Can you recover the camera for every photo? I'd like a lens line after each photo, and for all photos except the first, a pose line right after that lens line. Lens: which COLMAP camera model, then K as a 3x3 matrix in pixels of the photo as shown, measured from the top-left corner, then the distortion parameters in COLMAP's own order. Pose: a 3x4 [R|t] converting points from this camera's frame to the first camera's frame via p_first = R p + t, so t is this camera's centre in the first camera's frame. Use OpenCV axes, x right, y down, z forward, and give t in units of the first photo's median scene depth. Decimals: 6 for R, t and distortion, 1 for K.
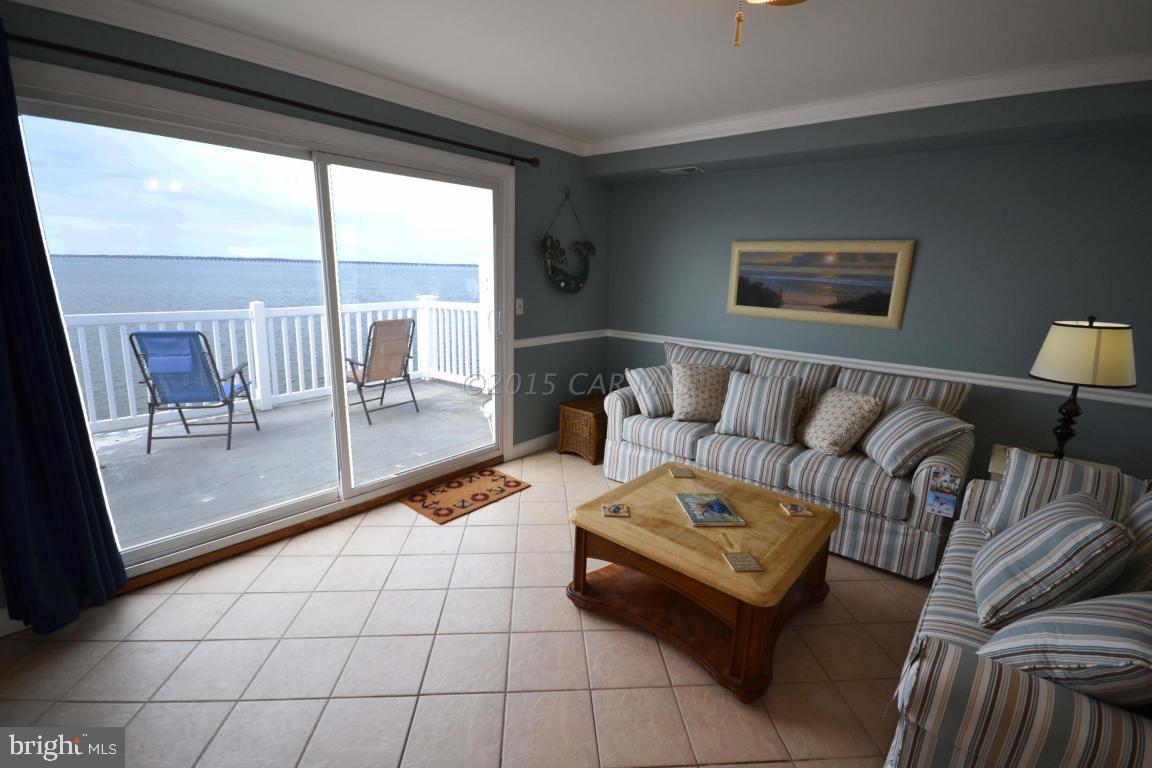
lens RADIAL K [[514.3, 0, 575.2], [0, 514.3, 379.4], [0, 0, 1]] dist [-0.002521, -0.001974]
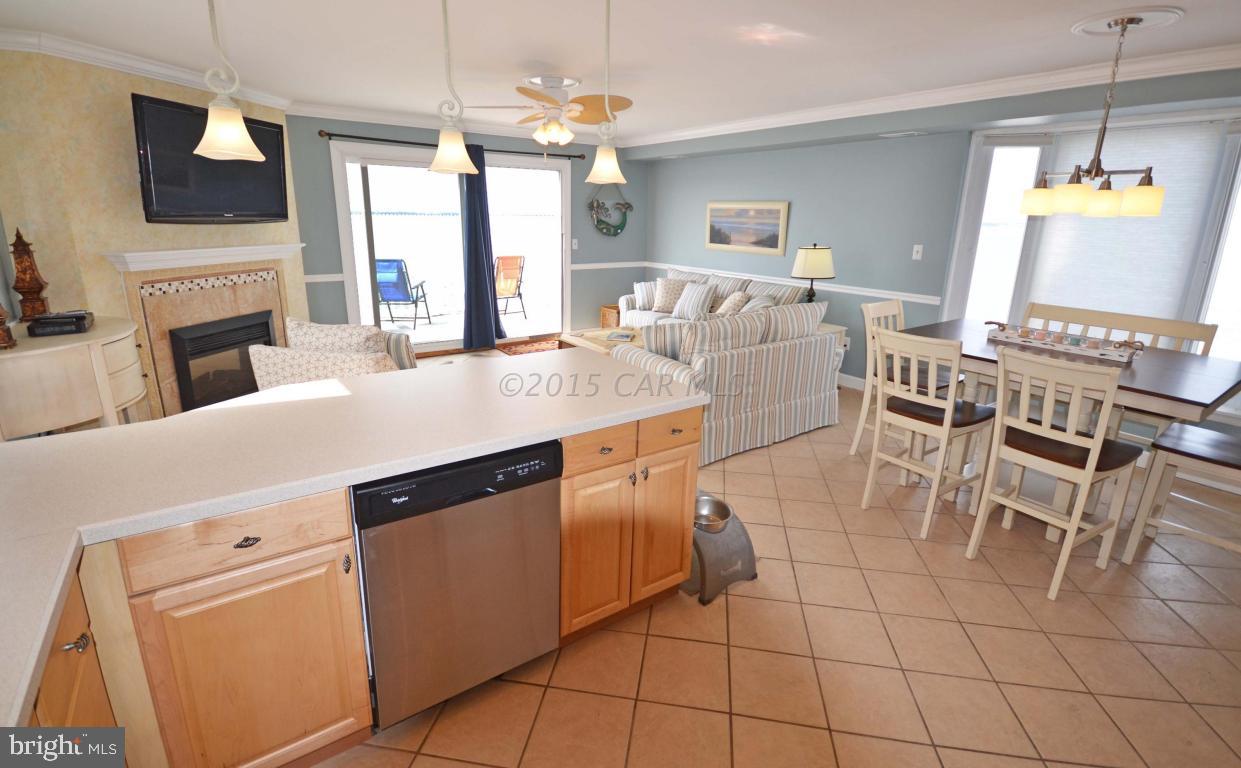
lens RADIAL K [[569.5, 0, 616.3], [0, 569.5, 361.9], [0, 0, 1]] dist [0.000209, 0.001833]
pose [[0.969354, 0.049715, -0.240587, 0.529543], [-0.041472, 0.998370, 0.039207, 0.173944], [0.242144, -0.028028, 0.969835, -0.823106]]
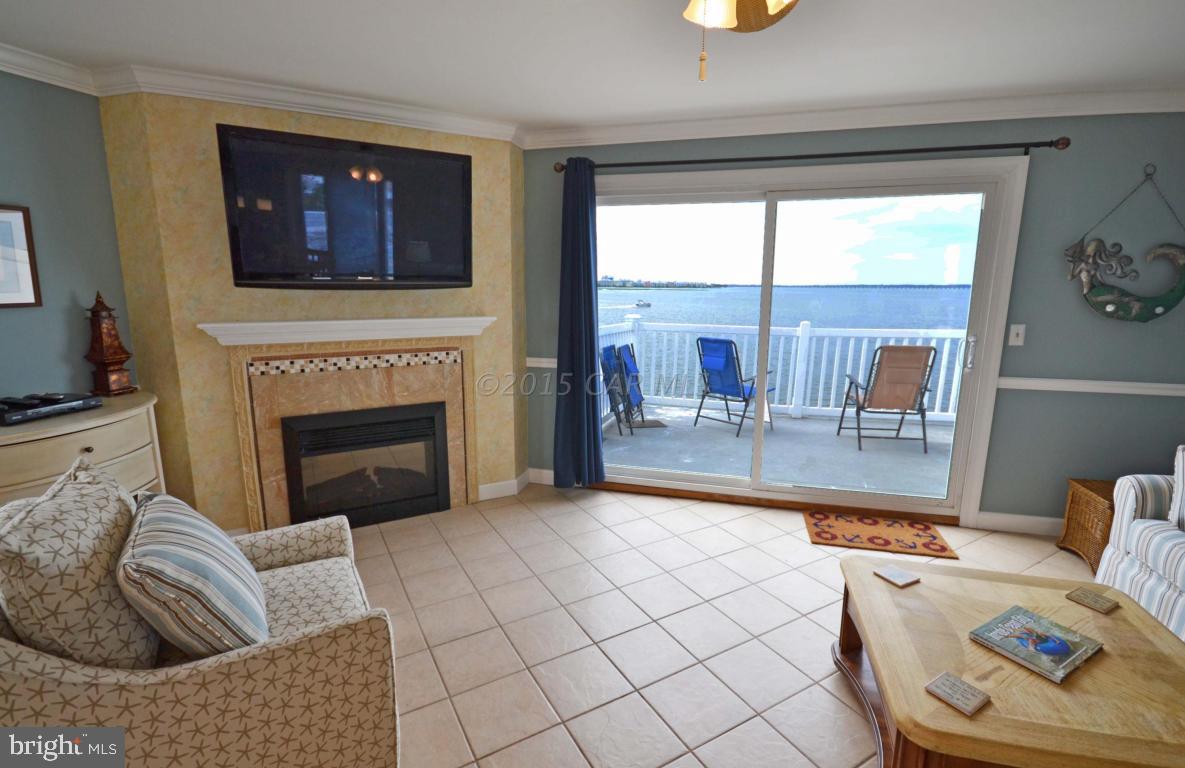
lens RADIAL K [[544.3, 0, 589.8], [0, 544.3, 383.7], [0, 0, 1]] dist [0.006850, -0.007199]
pose [[0.436355, 0.136770, -0.889319, 0.386137], [-0.181747, 0.981404, 0.061756, -0.005970], [0.881228, 0.134684, 0.453098, 0.090890]]
